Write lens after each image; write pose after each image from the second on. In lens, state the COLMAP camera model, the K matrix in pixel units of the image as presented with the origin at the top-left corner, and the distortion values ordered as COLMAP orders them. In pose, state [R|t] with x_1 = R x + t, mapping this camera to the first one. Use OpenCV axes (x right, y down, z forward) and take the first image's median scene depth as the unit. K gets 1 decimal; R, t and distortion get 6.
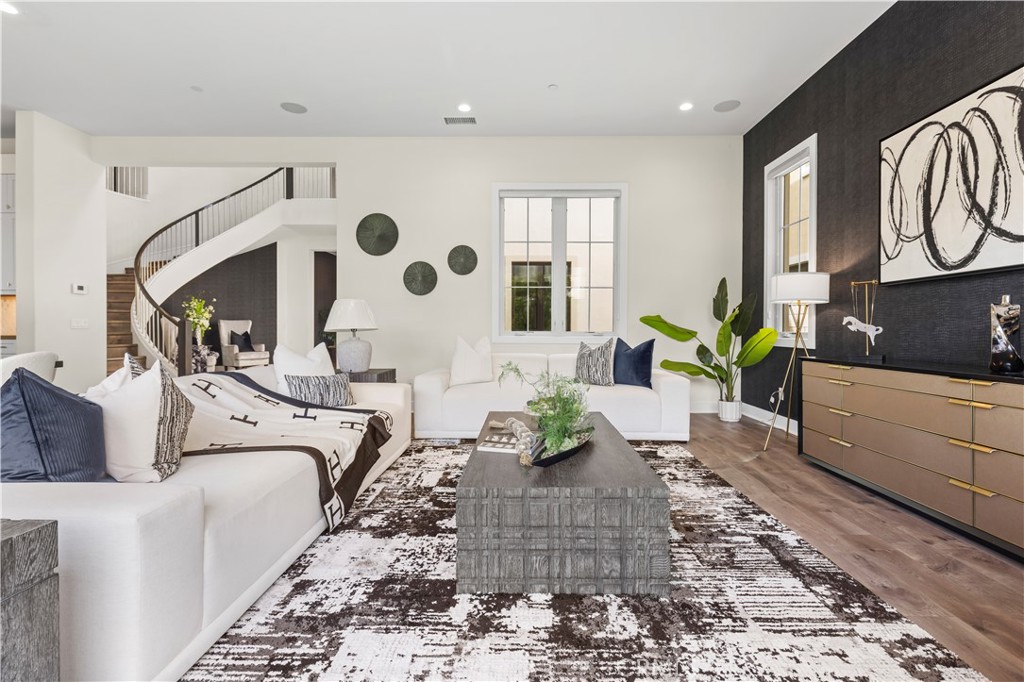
lens RADIAL K [[464.5, 0, 517.6], [0, 464.5, 335.1], [0, 0, 1]] dist [0.001134, -0.001096]
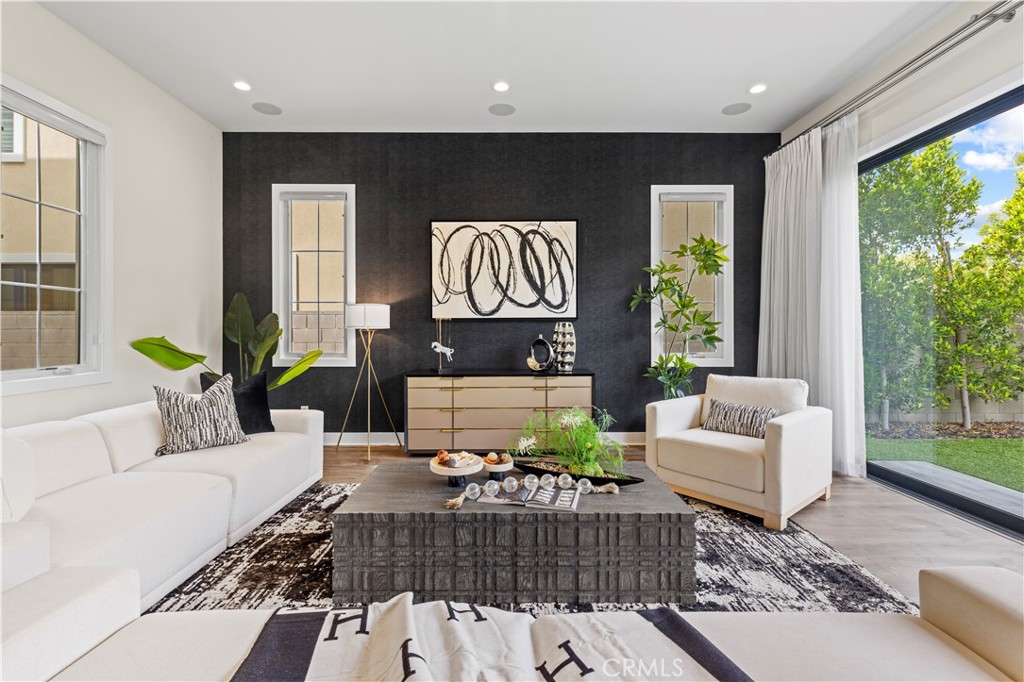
lens RADIAL K [[464.5, 0, 505.7], [0, 464.5, 332.5], [0, 0, 1]] dist [0.001134, -0.001096]
pose [[-0.012404, -0.010466, 0.999868, -0.691086], [0.012852, 0.999861, 0.010626, -0.080216], [-0.999840, 0.012982, -0.012268, 0.792756]]
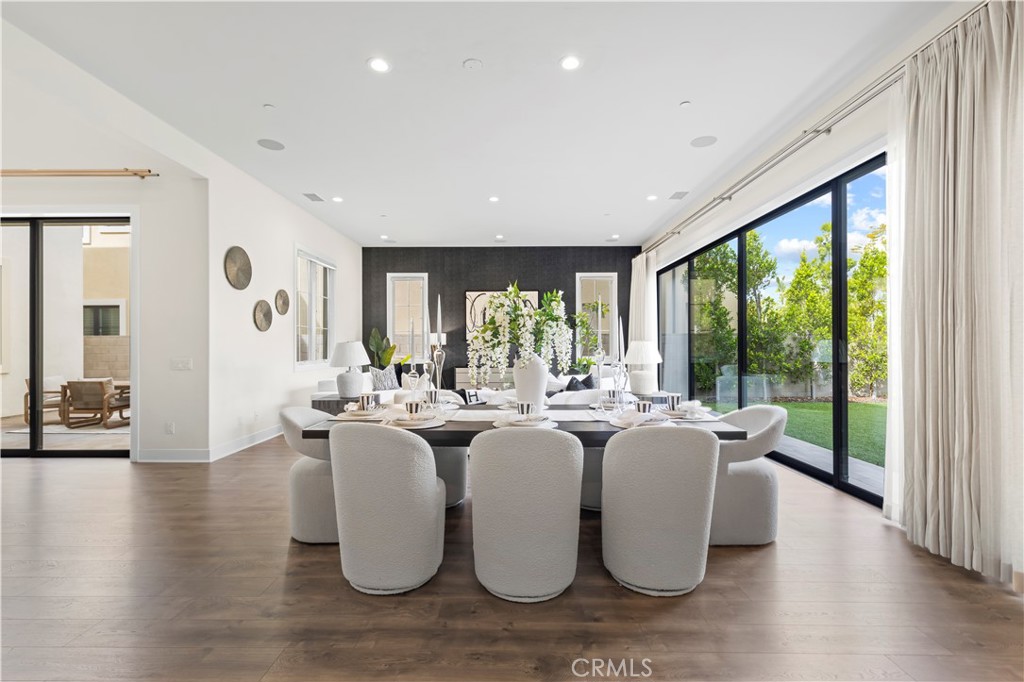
lens RADIAL K [[464.5, 0, 509.0], [0, 464.5, 342.8], [0, 0, 1]] dist [0.001134, -0.001096]
pose [[0.002308, 0.000993, 0.999997, -2.170733], [0.014475, 0.999895, -0.001026, -0.085123], [-0.999893, 0.014478, 0.002294, 0.729176]]
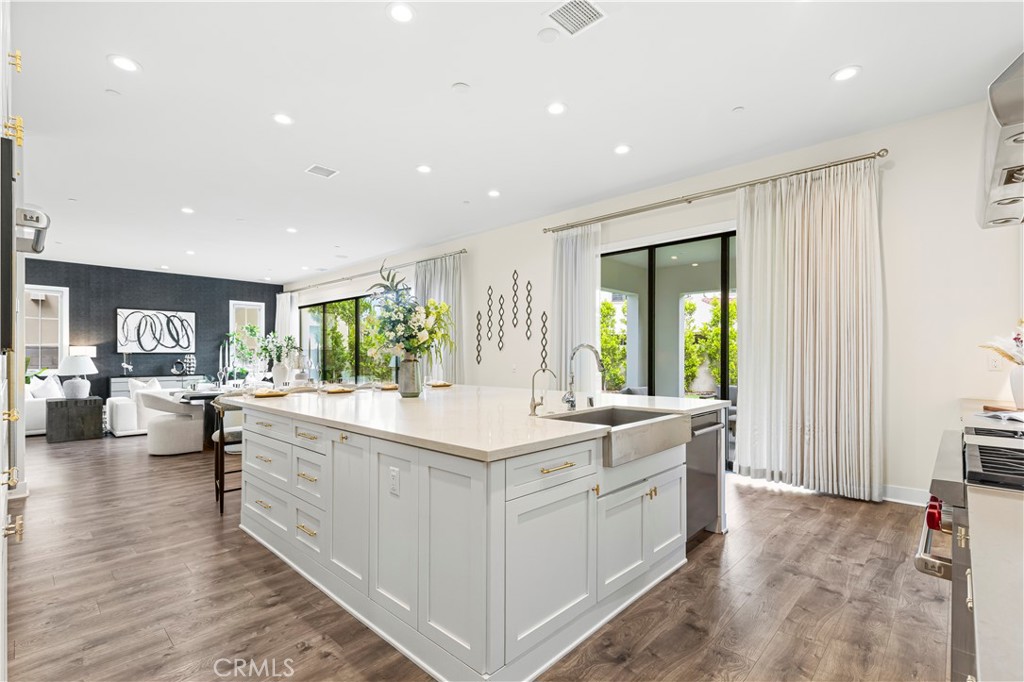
lens RADIAL K [[464.5, 0, 515.4], [0, 464.5, 358.2], [0, 0, 1]] dist [0.001134, -0.001096]
pose [[-0.737792, -0.006988, 0.674992, -3.466373], [0.004536, 0.999873, 0.015309, -0.108975], [-0.675013, 0.014356, -0.737666, 1.527488]]
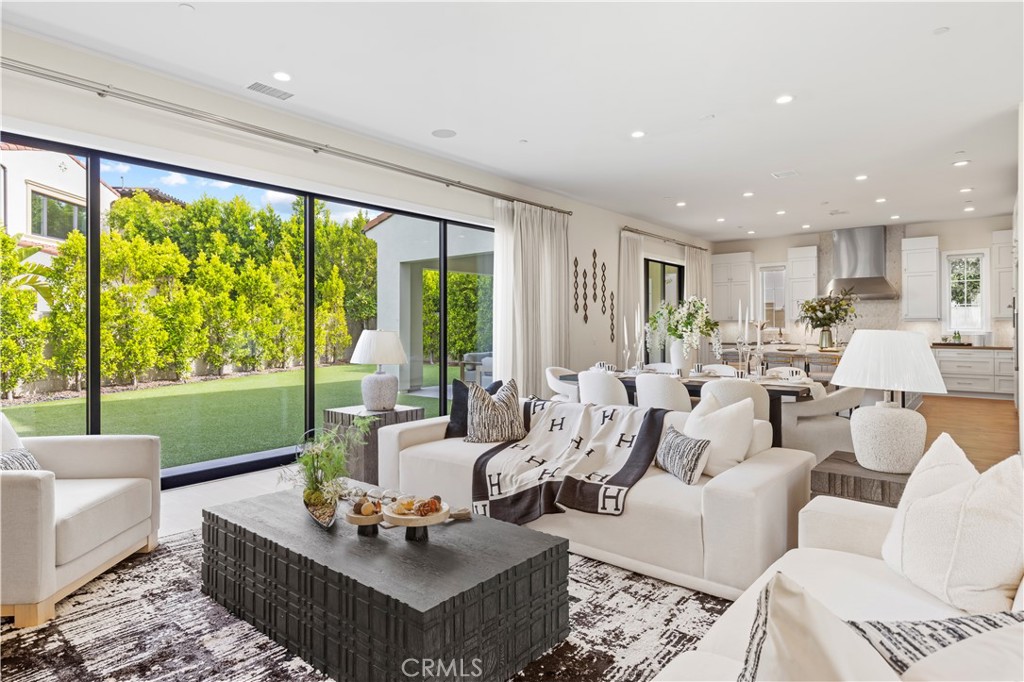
lens RADIAL K [[575.4, 0, 511.1], [0, 575.4, 328.2], [0, 0, 1]] dist [0.016240, -0.004216]
pose [[-0.628432, 0.000335, -0.777864, 0.555062], [-0.008164, 0.999942, 0.007026, -0.105697], [0.777821, 0.010766, -0.628393, 1.424751]]
